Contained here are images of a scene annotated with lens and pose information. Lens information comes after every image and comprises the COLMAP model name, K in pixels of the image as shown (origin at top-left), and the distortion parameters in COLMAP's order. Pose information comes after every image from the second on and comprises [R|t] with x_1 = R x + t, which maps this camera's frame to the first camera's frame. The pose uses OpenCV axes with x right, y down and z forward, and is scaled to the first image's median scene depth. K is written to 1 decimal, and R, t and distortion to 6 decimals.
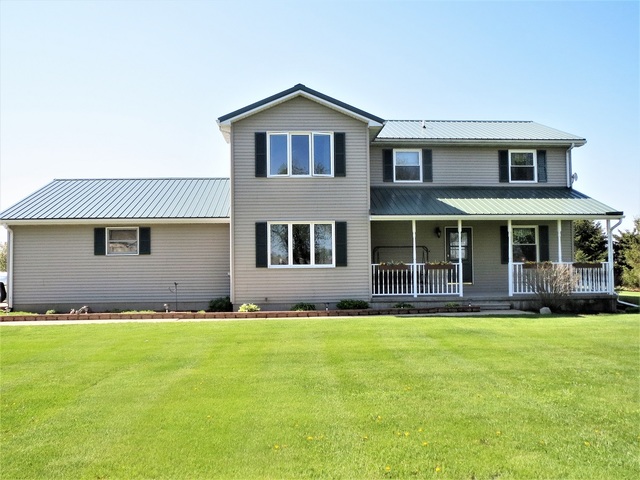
lens RADIAL K [[537.5, 0, 320.0], [0, 537.5, 240.0], [0, 0, 1]] dist [-0.021656, 0.006662]
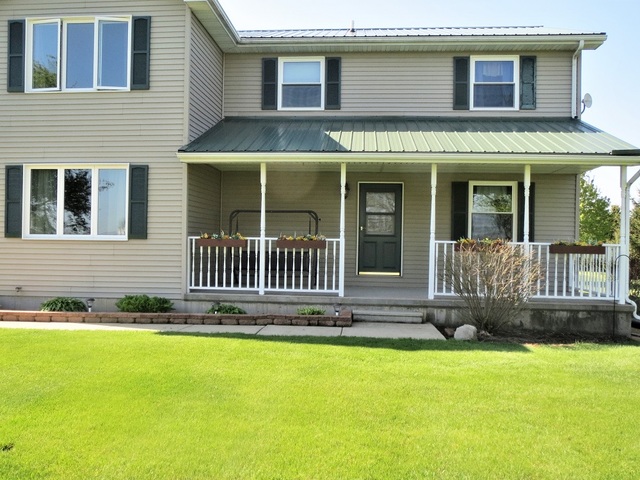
lens RADIAL K [[537.5, 0, 320.0], [0, 537.5, 240.0], [0, 0, 1]] dist [-0.021656, 0.006662]
pose [[0.988289, 0.025718, -0.150409, 0.324980], [-0.018769, 0.998698, 0.047442, 0.017128], [0.151433, -0.044064, 0.987485, 0.423481]]
